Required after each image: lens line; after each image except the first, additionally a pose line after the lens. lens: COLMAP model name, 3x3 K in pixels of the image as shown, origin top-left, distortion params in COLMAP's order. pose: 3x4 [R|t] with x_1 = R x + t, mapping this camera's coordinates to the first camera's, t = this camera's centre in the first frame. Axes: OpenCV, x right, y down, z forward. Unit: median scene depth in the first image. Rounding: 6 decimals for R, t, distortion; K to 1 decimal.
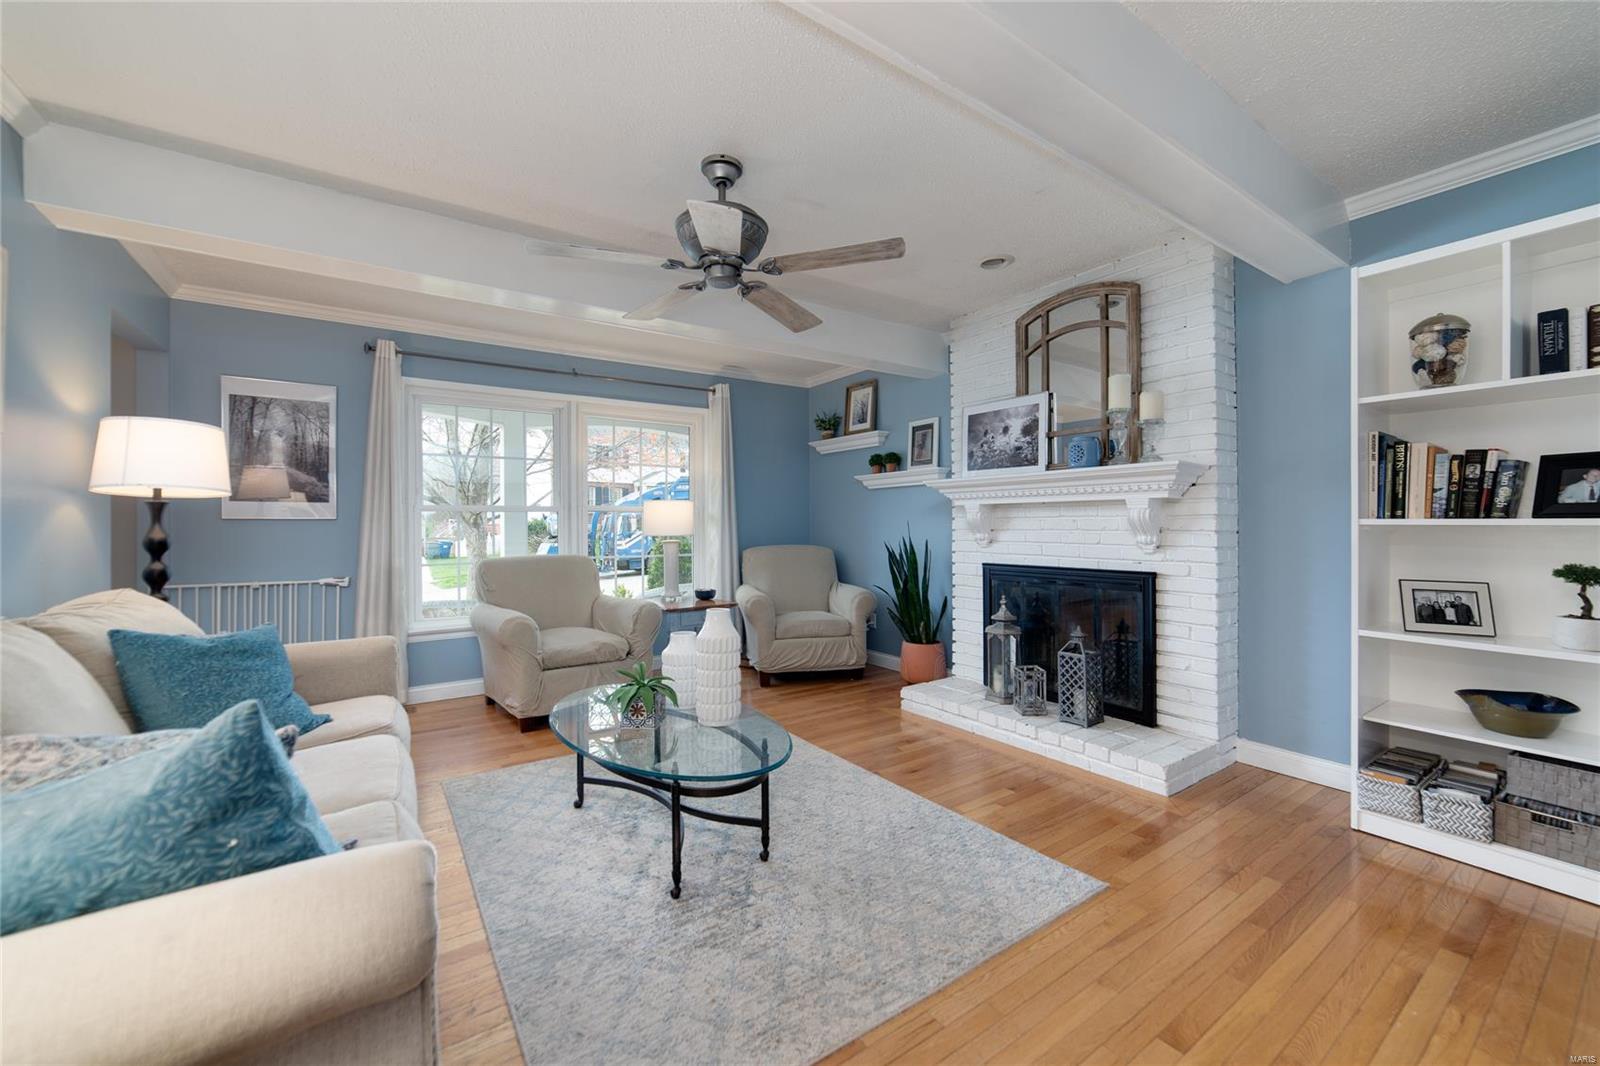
lens RADIAL K [[630.4, 0, 805.9], [0, 630.4, 529.1], [0, 0, 1]] dist [-0.021682, 0.010265]
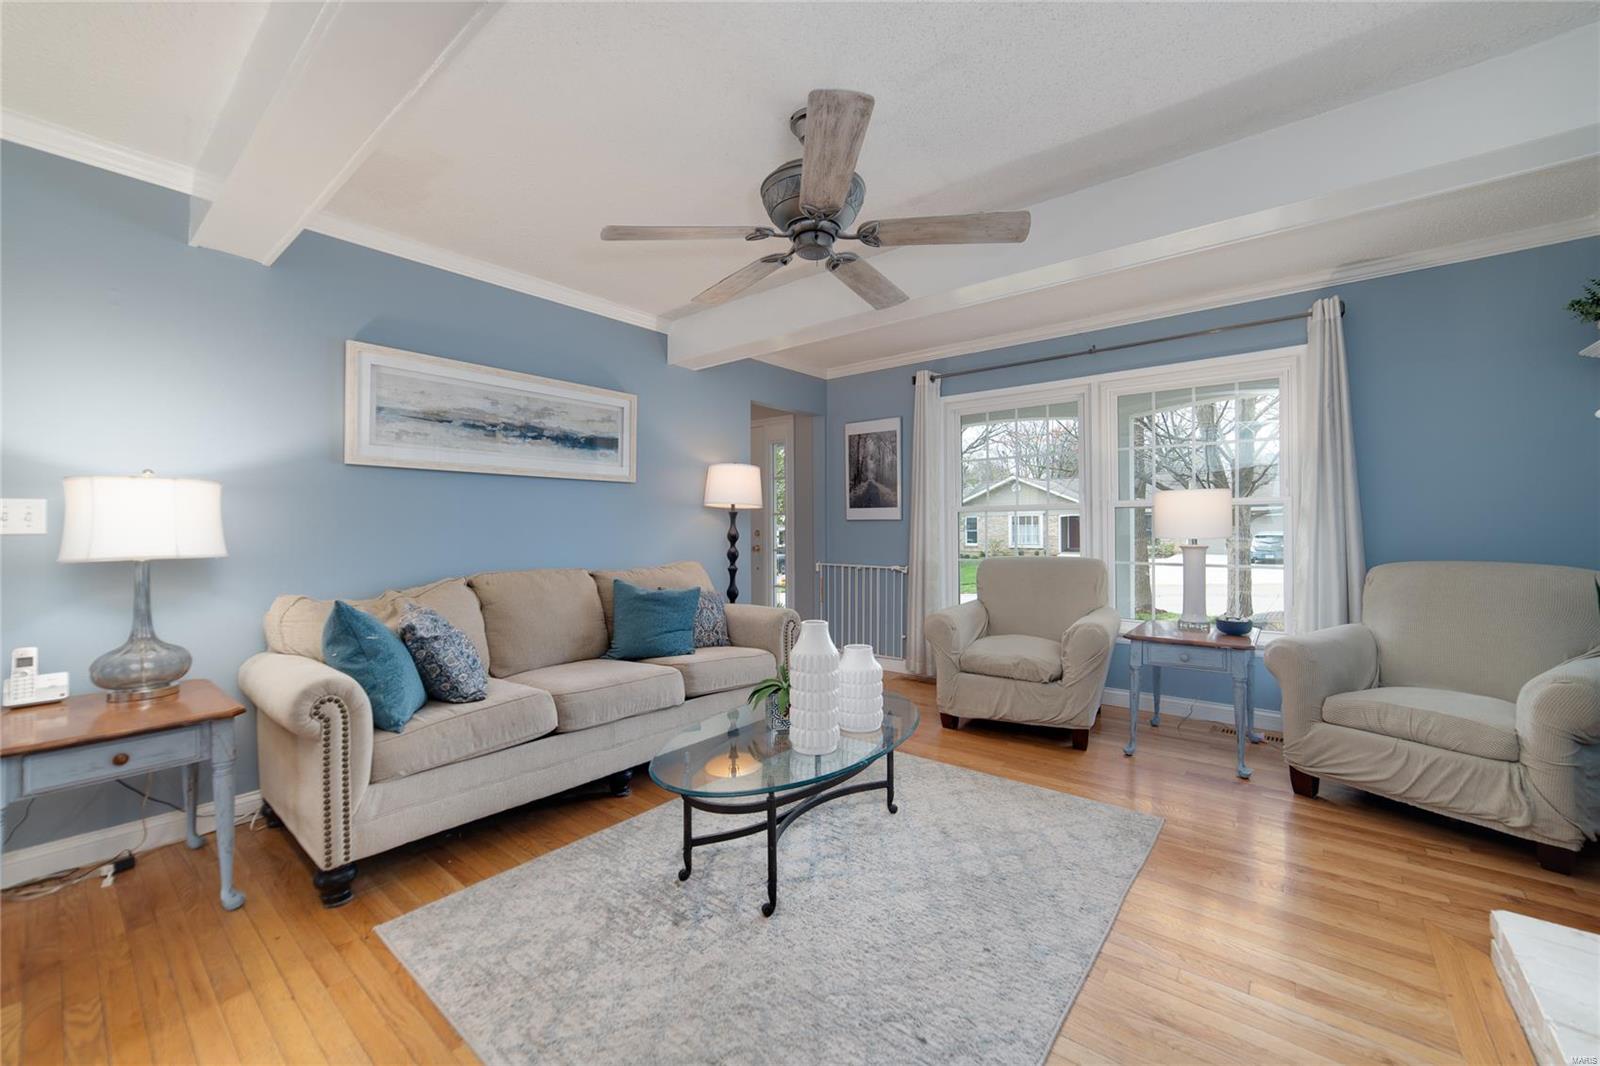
lens RADIAL K [[630.4, 0, 805.9], [0, 630.4, 529.1], [0, 0, 1]] dist [-0.021682, 0.010265]
pose [[0.293463, 0.007682, -0.955939, 0.447496], [-0.003783, 0.999969, 0.006874, -0.005851], [0.955963, 0.001599, 0.293483, 0.463014]]
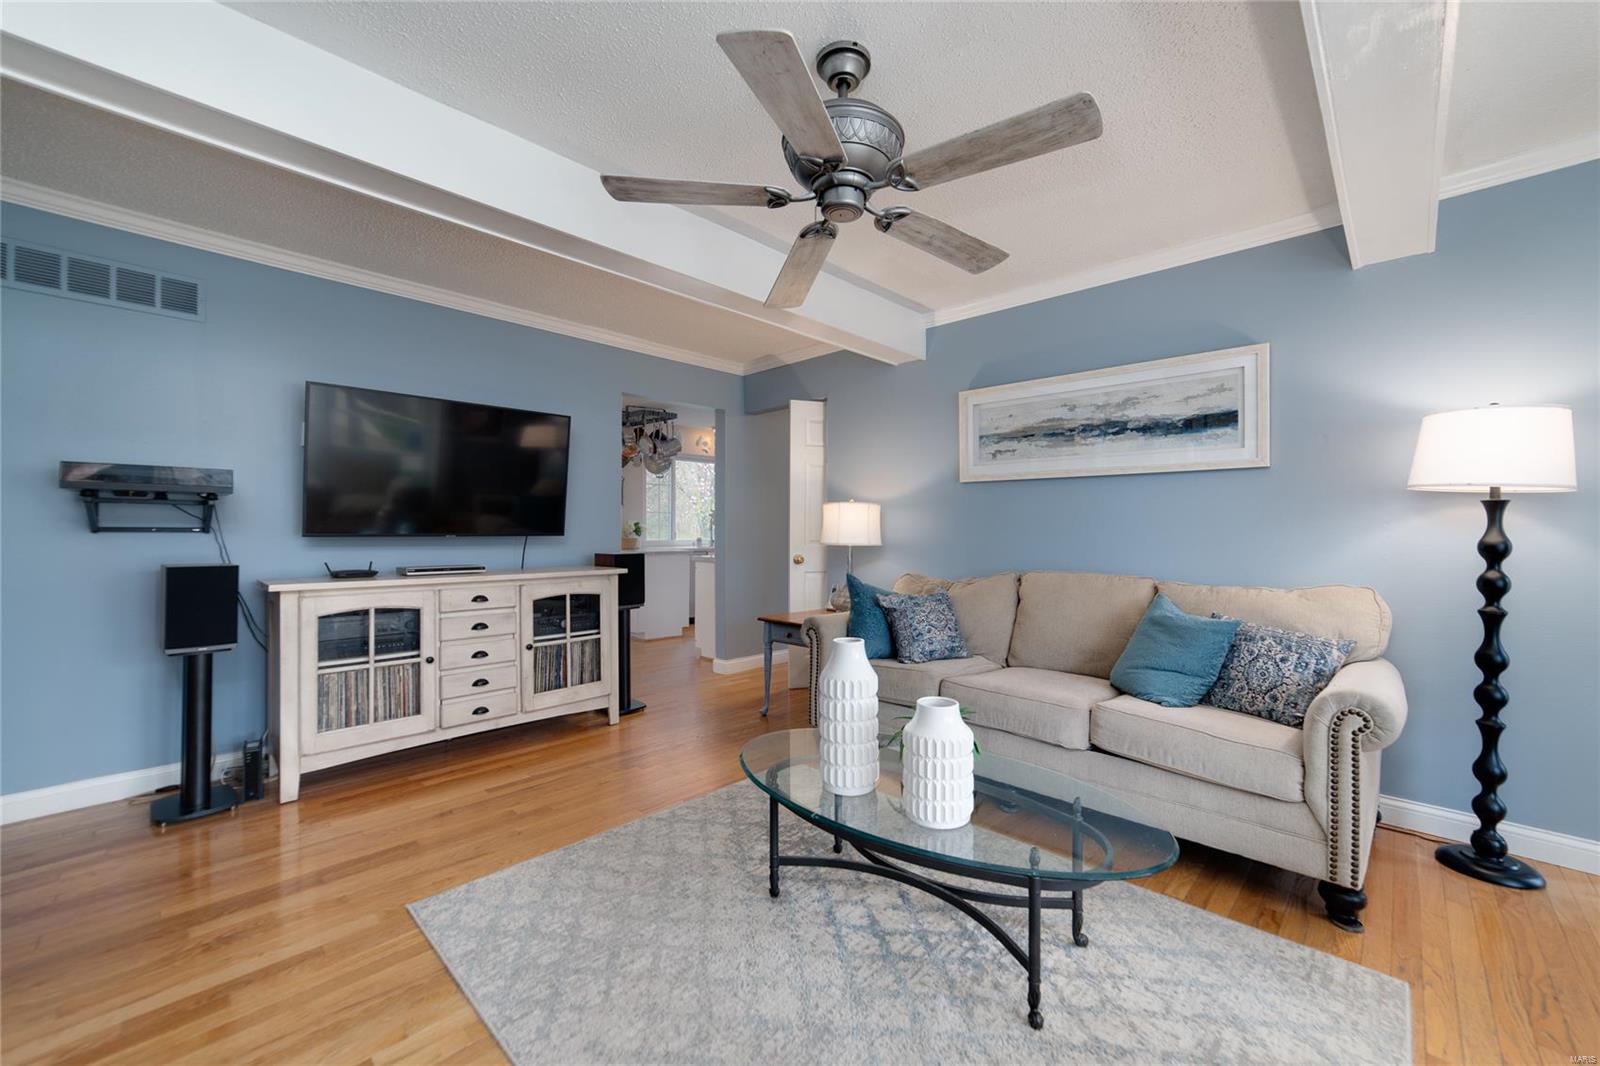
lens RADIAL K [[627.2, 0, 806.1], [0, 627.2, 528.9], [0, 0, 1]] dist [-0.023548, -0.000030]
pose [[-0.977189, 0.001479, -0.212368, 0.046808], [0.000535, 0.999990, 0.004503, -0.004962], [0.212372, 0.004286, -0.977179, 1.095570]]
